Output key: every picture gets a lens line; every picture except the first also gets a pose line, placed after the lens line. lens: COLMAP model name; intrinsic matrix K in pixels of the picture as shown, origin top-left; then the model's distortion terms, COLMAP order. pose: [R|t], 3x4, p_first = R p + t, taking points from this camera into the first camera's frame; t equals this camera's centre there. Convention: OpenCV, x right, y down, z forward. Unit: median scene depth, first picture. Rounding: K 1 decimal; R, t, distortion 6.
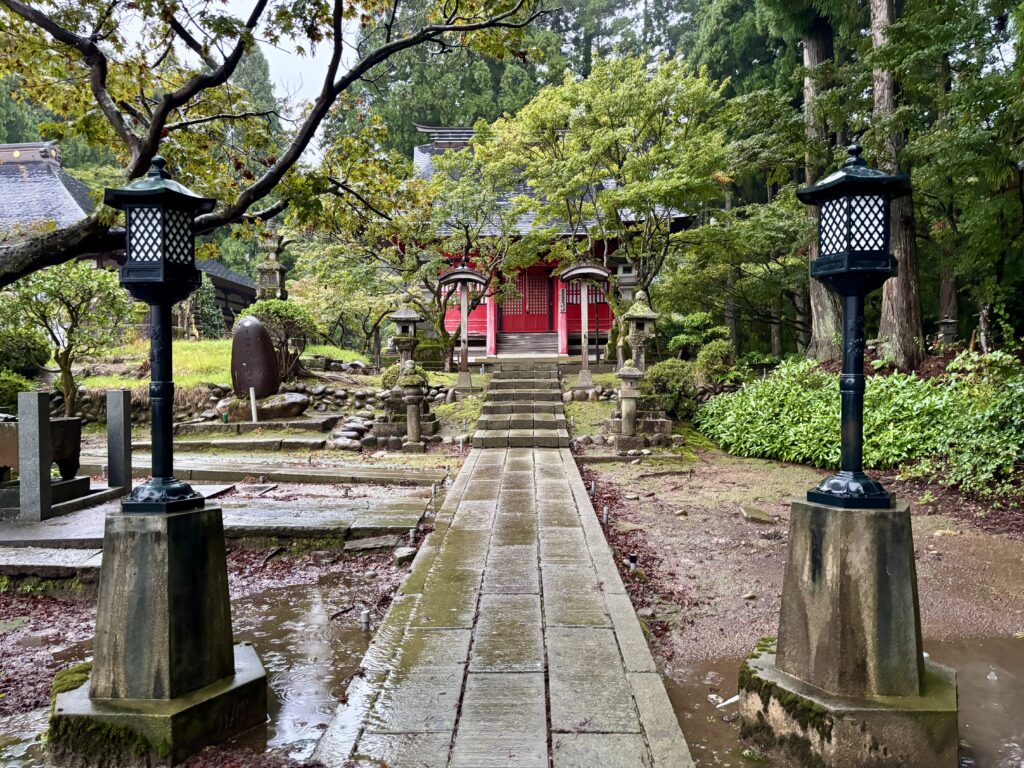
lens RADIAL K [[773.8, 0, 517.9], [0, 773.8, 383.7], [0, 0, 1]] dist [0.074546, -0.001173]
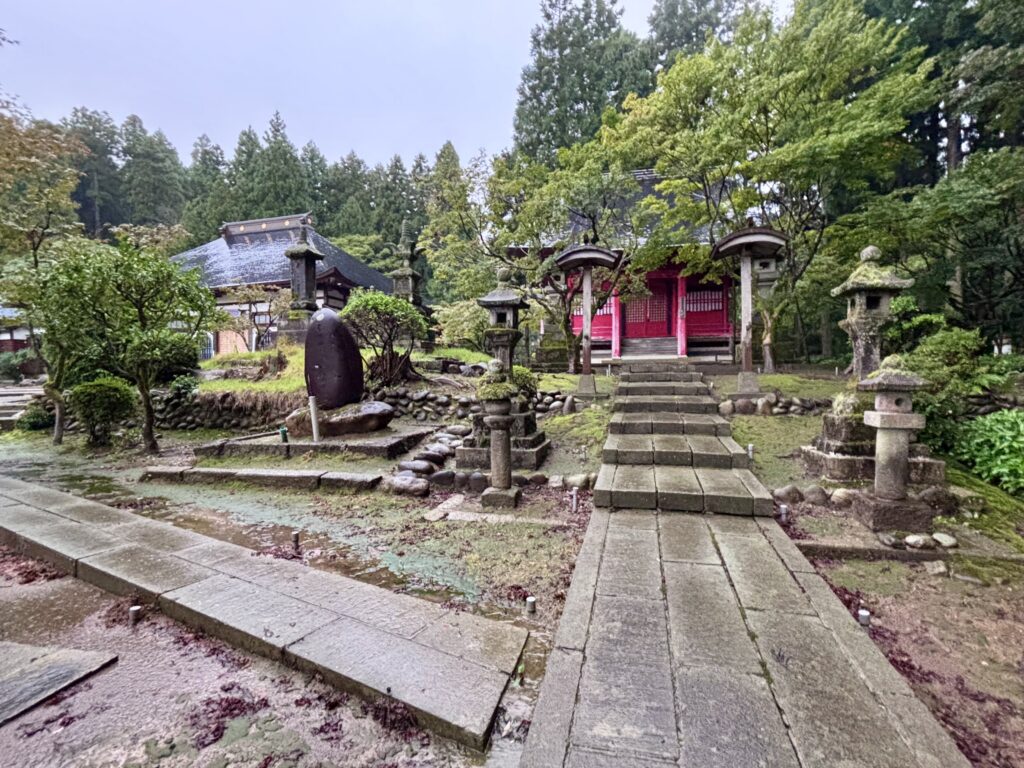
lens RADIAL K [[472.4, 0, 511.9], [0, 472.4, 387.6], [0, 0, 1]] dist [0.017421, 0.000178]
pose [[0.970079, 0.006991, -0.242687, -0.025456], [-0.001418, 0.999731, 0.023132, -0.013353], [0.242784, -0.022095, 0.969829, 0.508865]]
